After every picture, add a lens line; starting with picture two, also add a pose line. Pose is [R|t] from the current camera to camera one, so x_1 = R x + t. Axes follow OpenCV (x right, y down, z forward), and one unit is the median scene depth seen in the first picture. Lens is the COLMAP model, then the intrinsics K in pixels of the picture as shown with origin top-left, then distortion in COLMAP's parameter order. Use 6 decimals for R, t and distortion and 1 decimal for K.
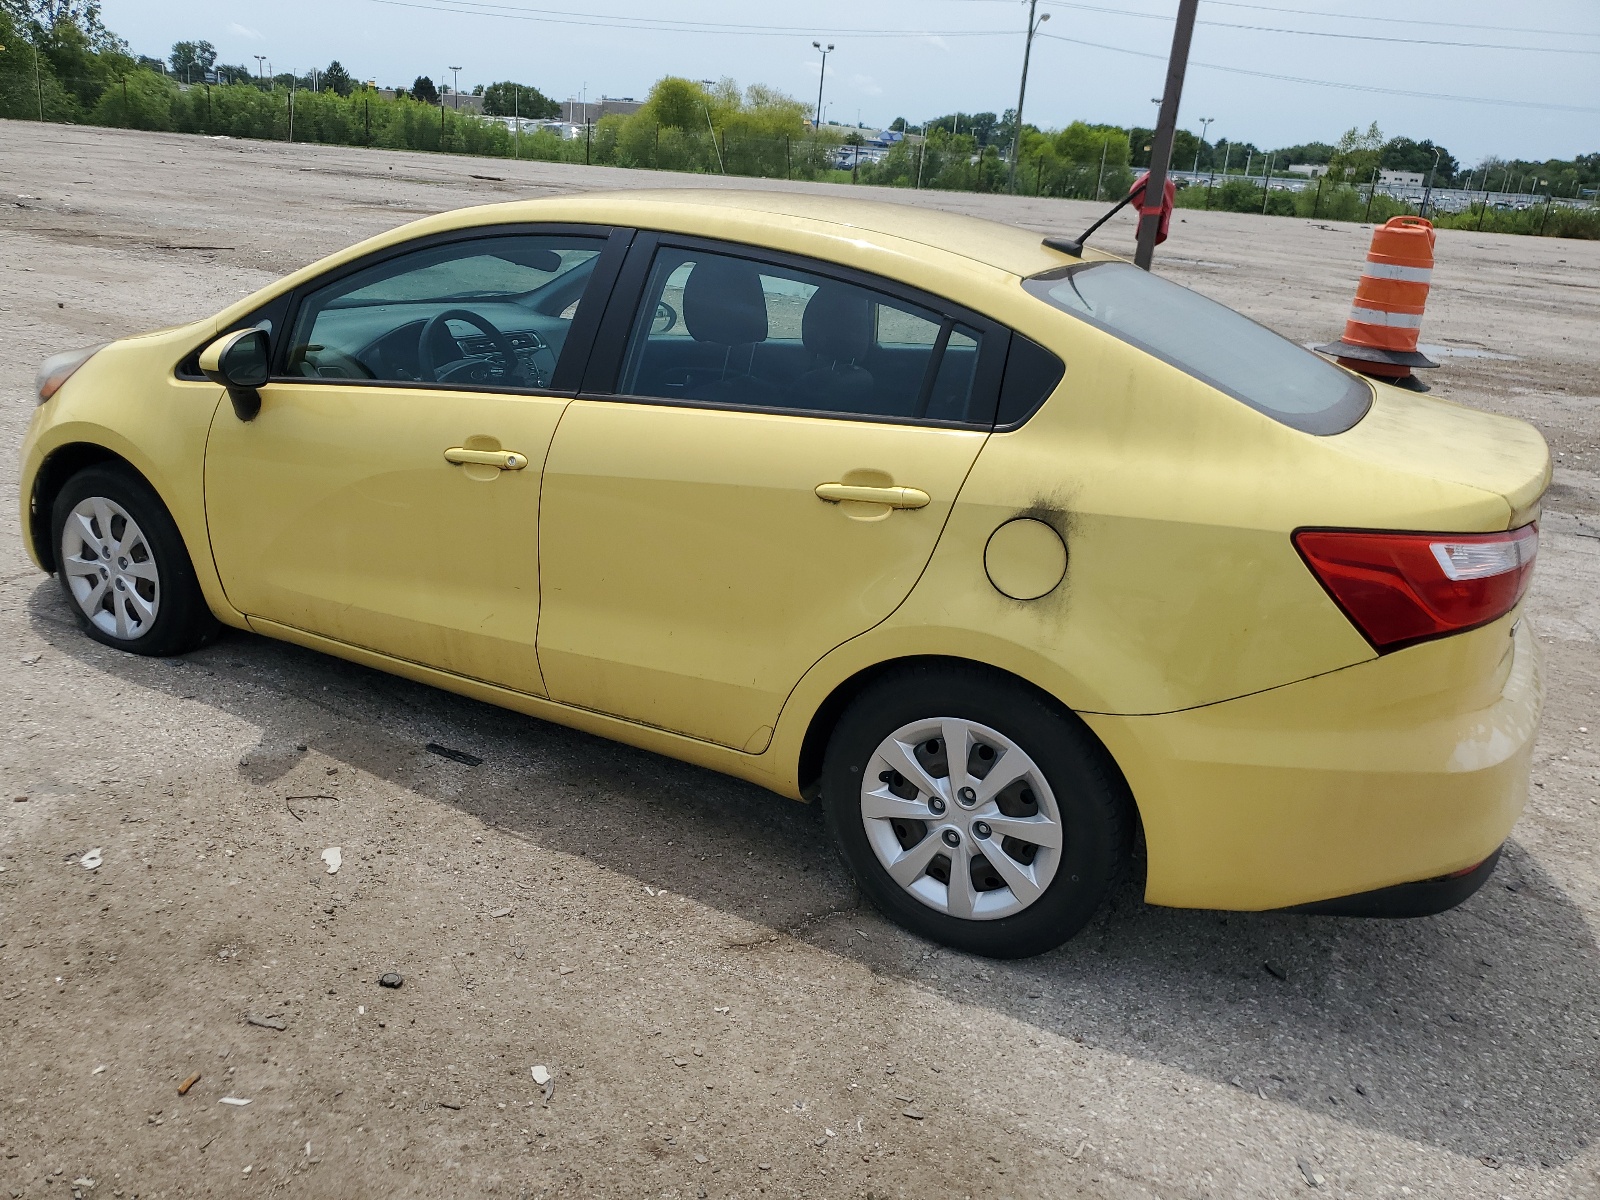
lens RADIAL K [[1248.0, 0, 798.8], [0, 1248.0, 555.2], [0, 0, 1]] dist [0.002649, 0.005663]
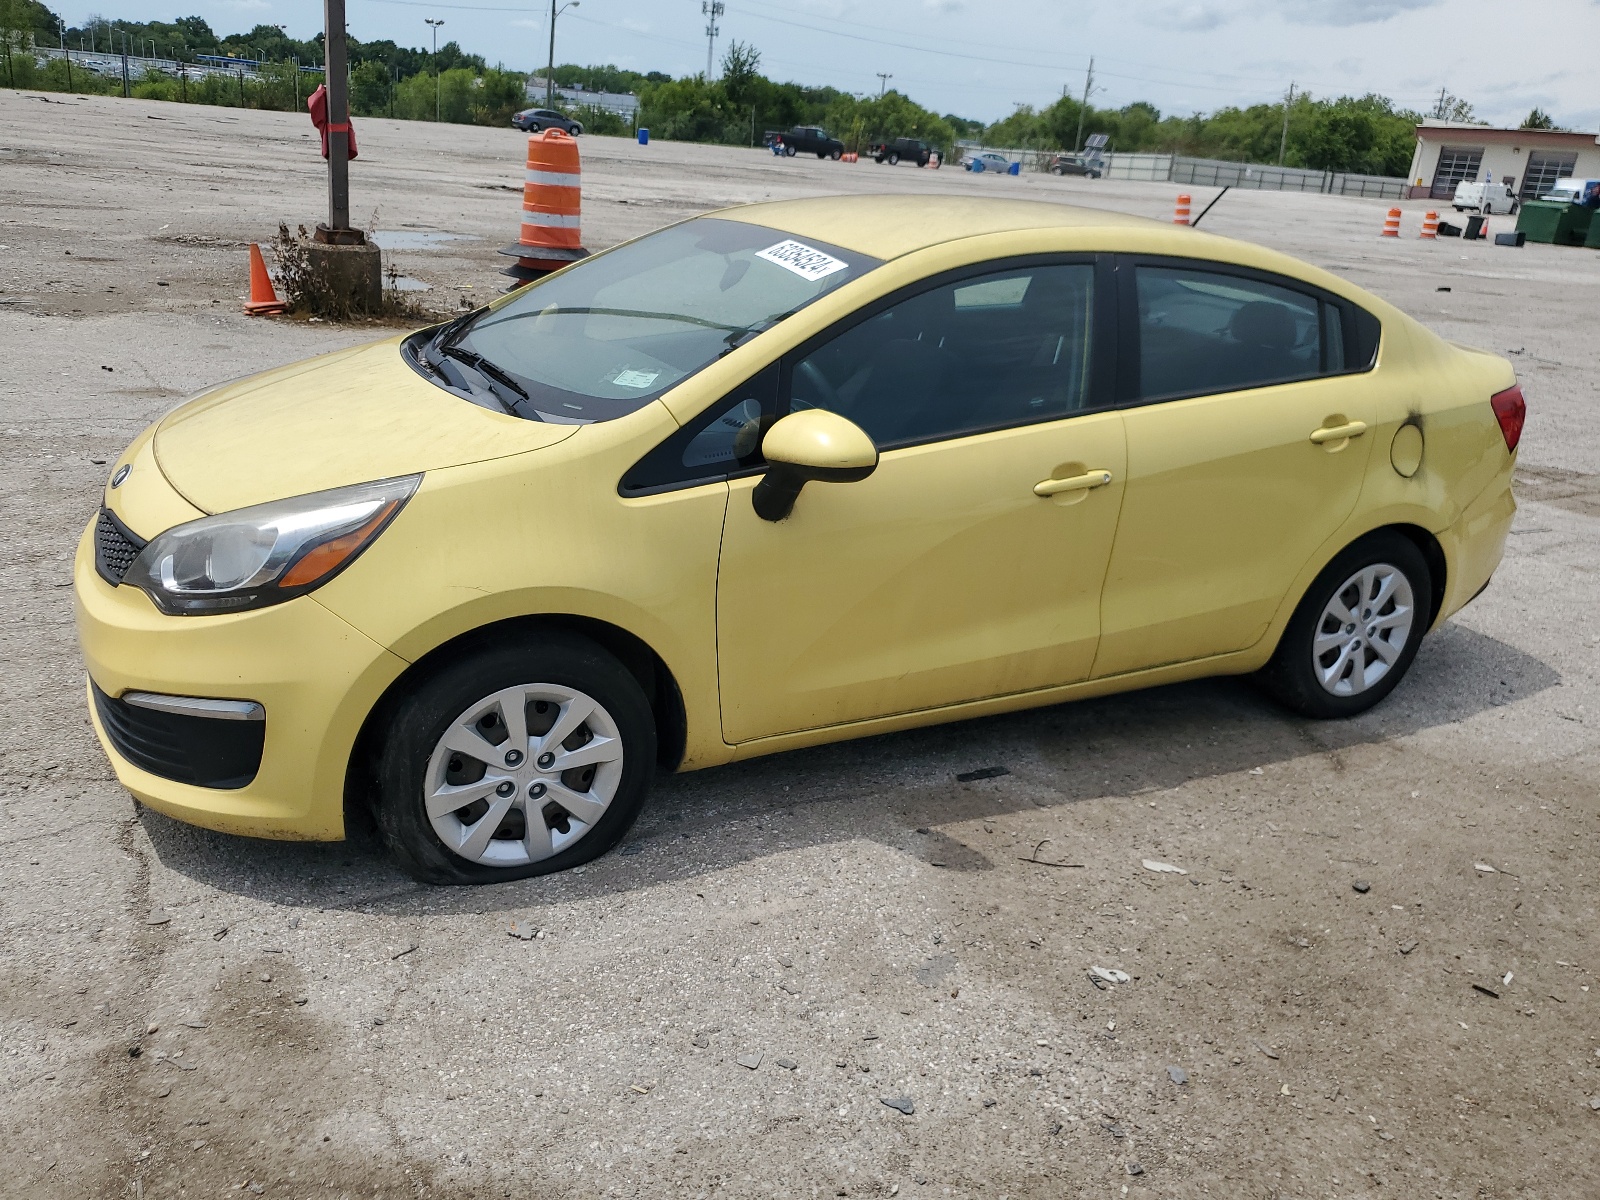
lens RADIAL K [[1255.6, 0, 792.1], [0, 1255.6, 598.8], [0, 0, 1]] dist [-0.002425, 0.046972]
pose [[0.580002, -0.310845, 0.752976, -1.258619], [0.212752, 0.950055, 0.228324, -0.287063], [-0.786342, 0.027769, 0.617167, 0.545778]]
